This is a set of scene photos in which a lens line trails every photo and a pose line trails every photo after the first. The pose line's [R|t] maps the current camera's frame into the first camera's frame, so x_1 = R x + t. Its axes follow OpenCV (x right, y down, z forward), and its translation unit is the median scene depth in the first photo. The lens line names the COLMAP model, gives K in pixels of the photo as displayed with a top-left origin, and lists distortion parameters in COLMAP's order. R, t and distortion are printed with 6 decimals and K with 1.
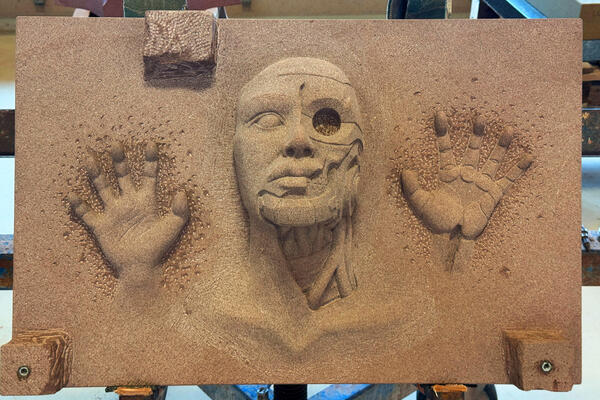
lens RADIAL K [[869.9, 0, 295.3], [0, 869.9, 198.8], [0, 0, 1]] dist [0.173914, 0.000000]
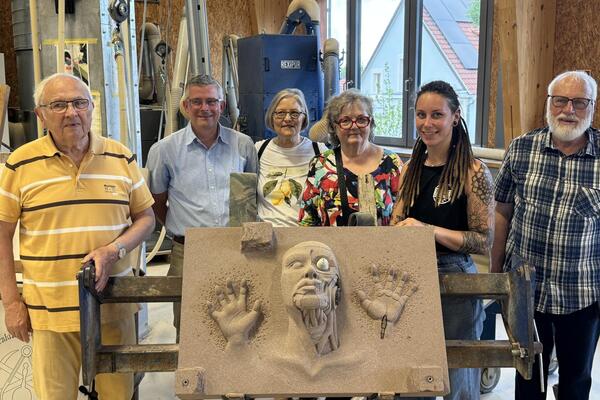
lens RADIAL K [[691.2, 0, 301.7], [0, 691.2, 200.3], [0, 0, 1]] dist [-0.002867, 0.000000]
pose [[0.999477, -0.020036, 0.025373, -0.057932], [0.028309, 0.921411, -0.387556, 0.430564], [-0.015614, 0.388072, 0.921497, -0.685533]]
